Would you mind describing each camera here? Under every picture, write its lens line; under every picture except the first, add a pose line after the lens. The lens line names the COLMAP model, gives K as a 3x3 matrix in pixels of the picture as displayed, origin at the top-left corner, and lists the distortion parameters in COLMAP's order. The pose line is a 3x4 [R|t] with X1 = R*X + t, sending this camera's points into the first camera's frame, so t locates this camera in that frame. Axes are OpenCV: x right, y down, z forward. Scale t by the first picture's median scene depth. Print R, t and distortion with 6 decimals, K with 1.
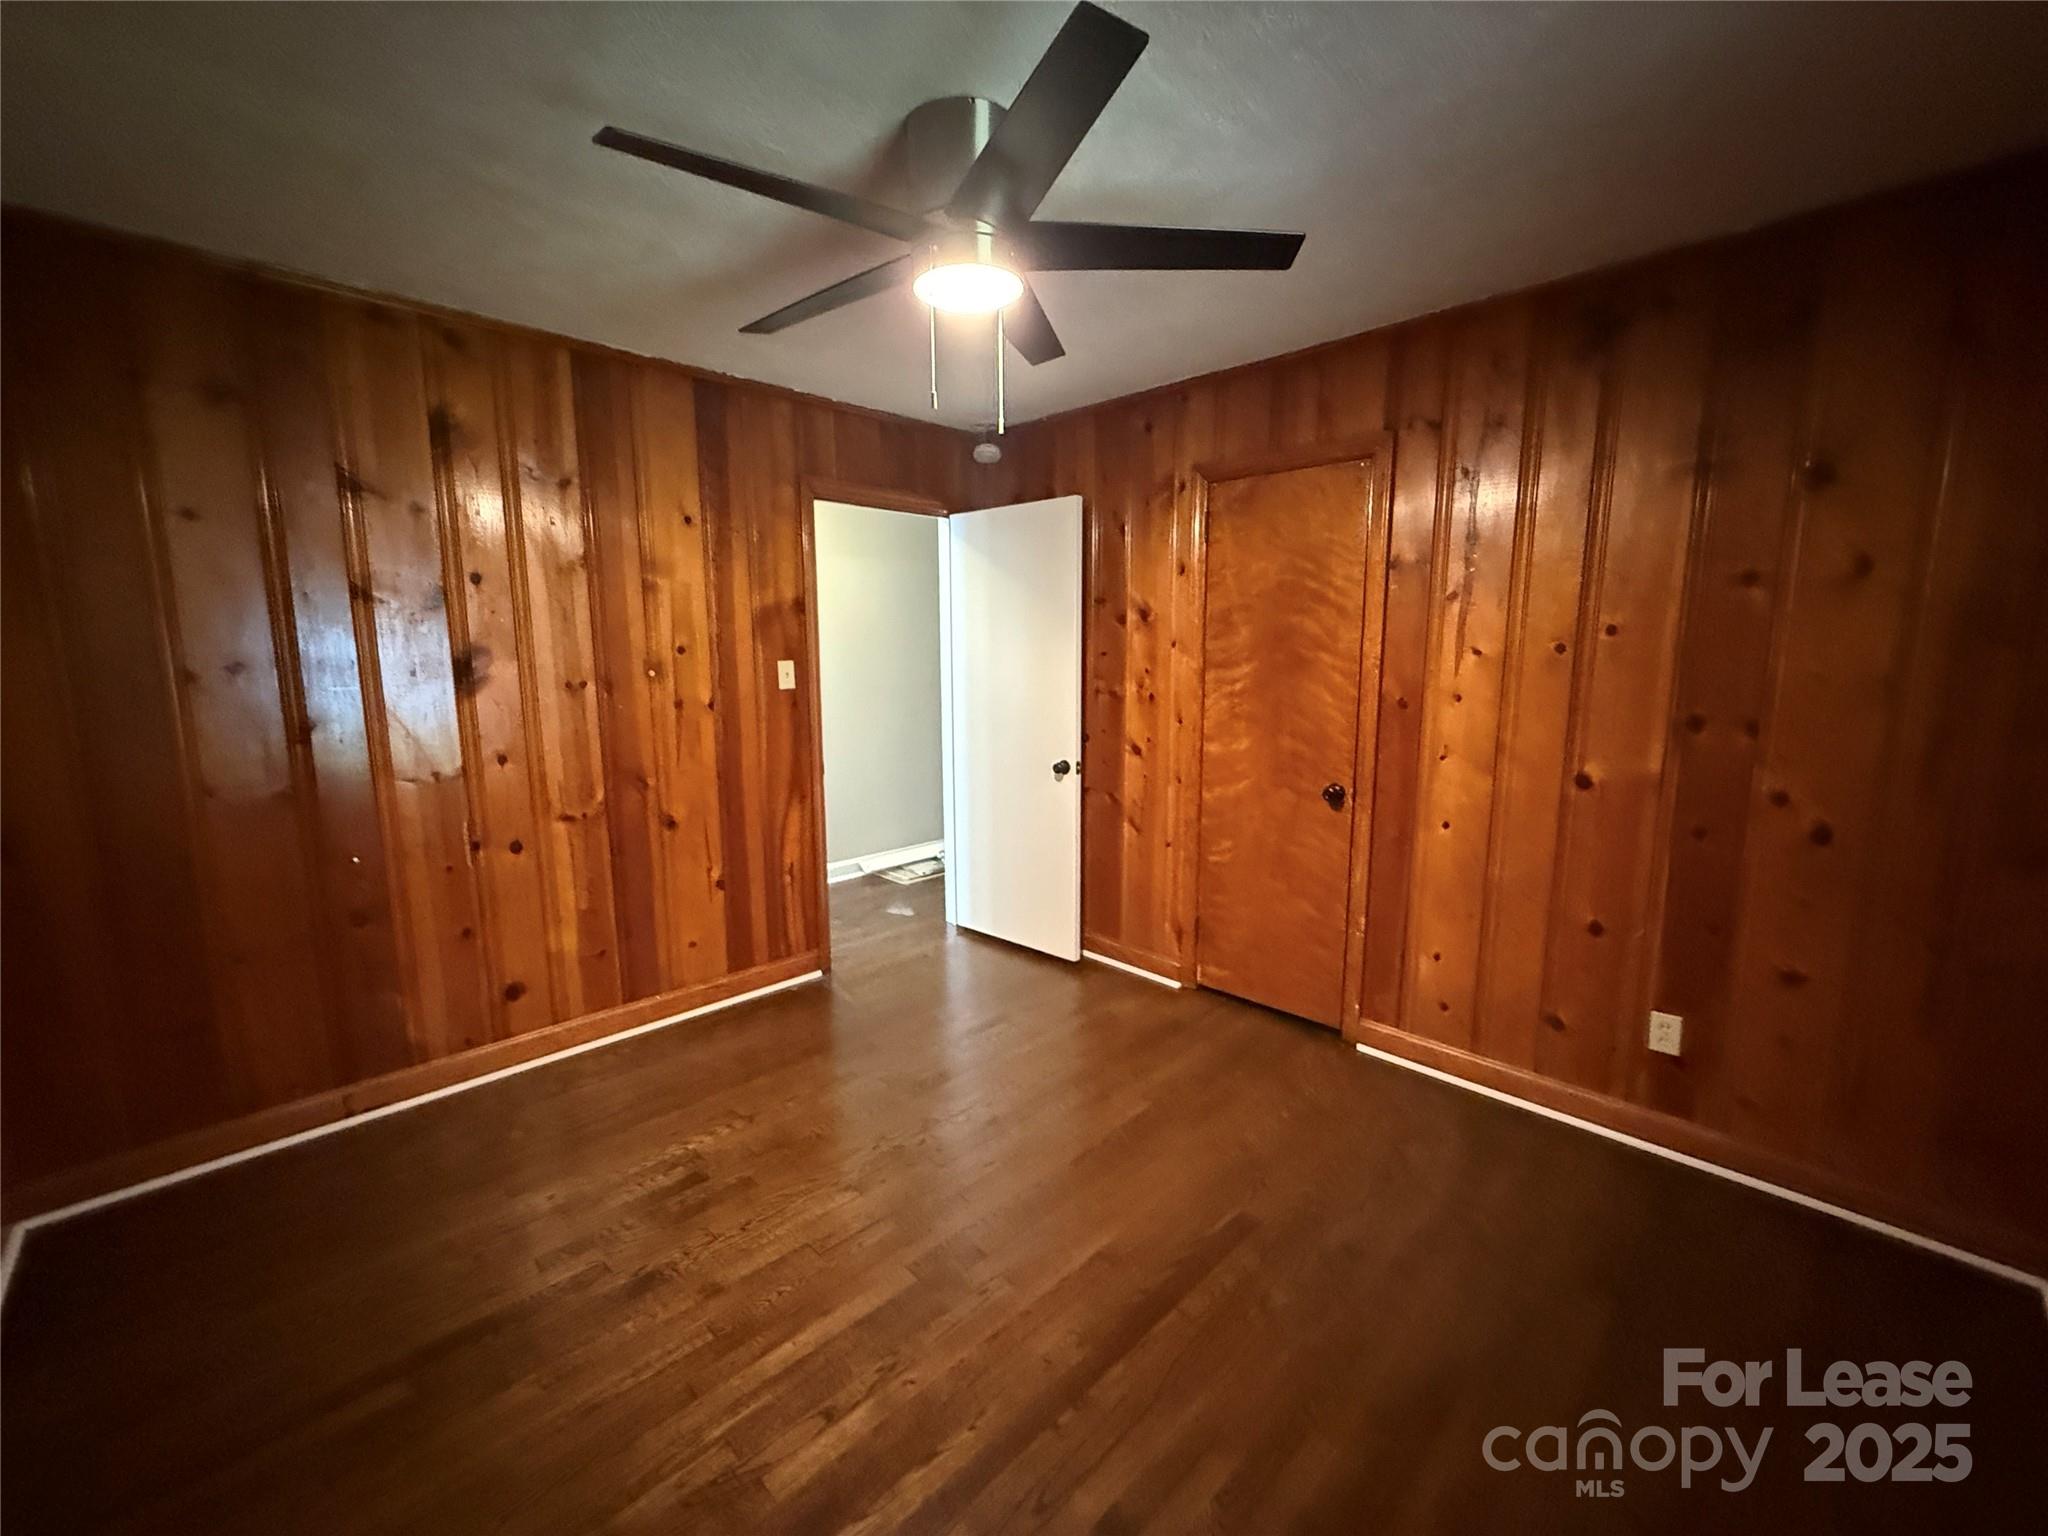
lens RADIAL K [[819.1, 0, 1024.3], [0, 819.1, 769.1], [0, 0, 1]] dist [-0.000609, -0.000370]
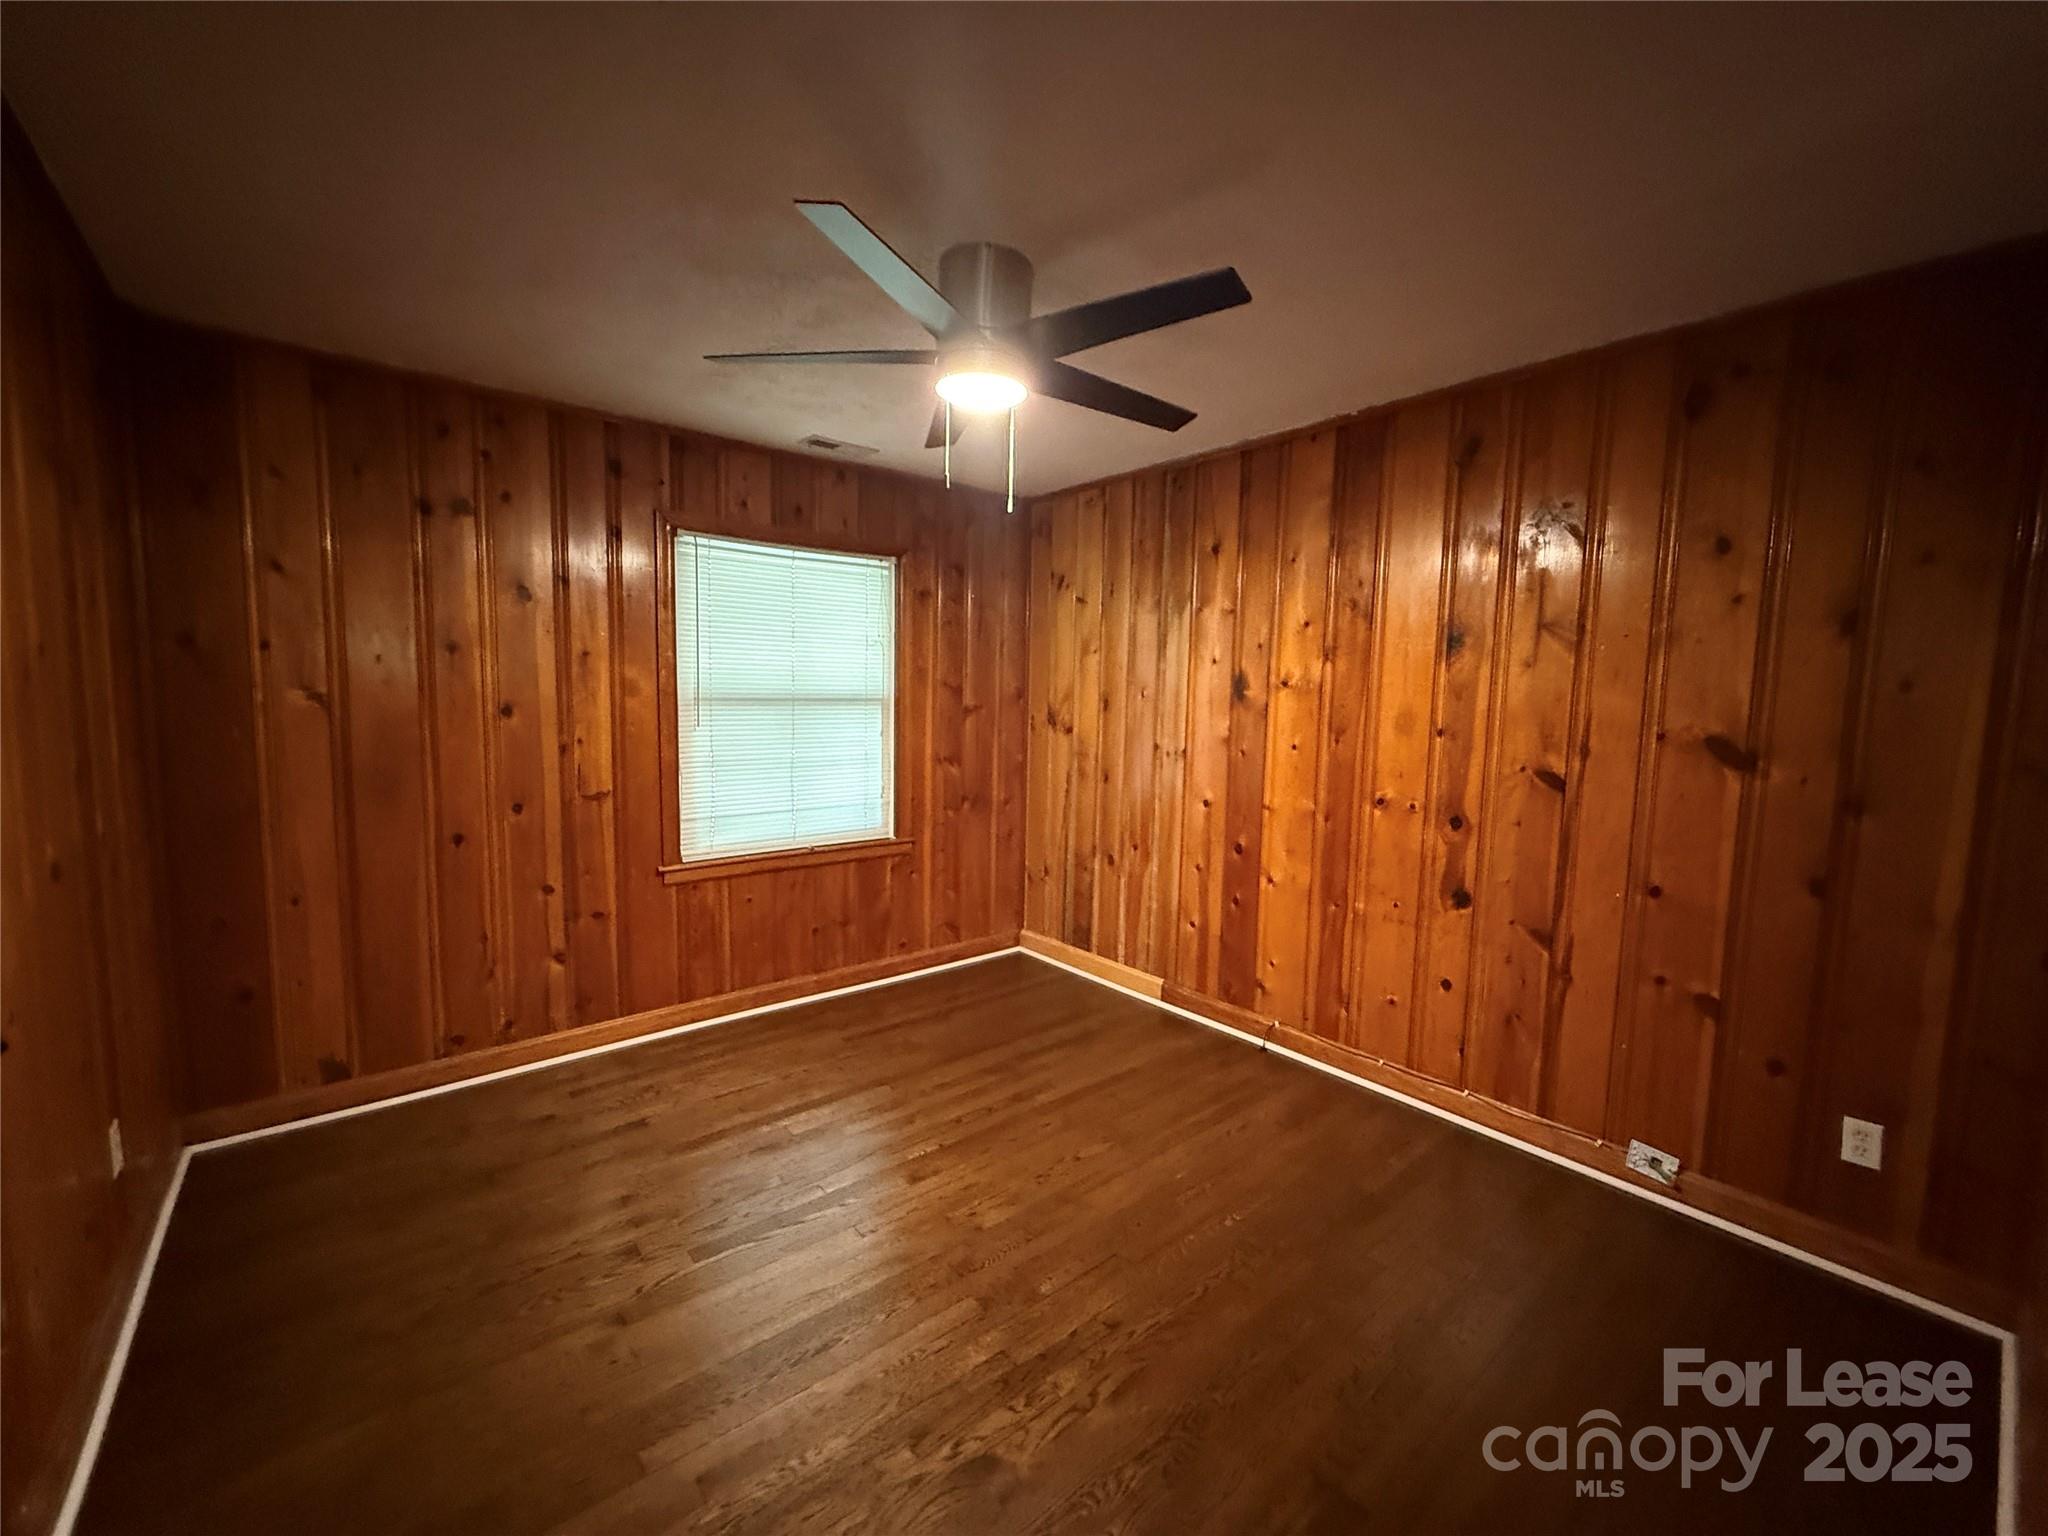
lens RADIAL K [[819.1, 0, 1024.3], [0, 819.1, 769.1], [0, 0, 1]] dist [-0.000609, -0.000370]
pose [[-0.995159, -0.025015, 0.095046, -0.144999], [-0.001684, 0.971266, 0.237993, -0.193481], [-0.098268, 0.236680, -0.966605, 1.311154]]
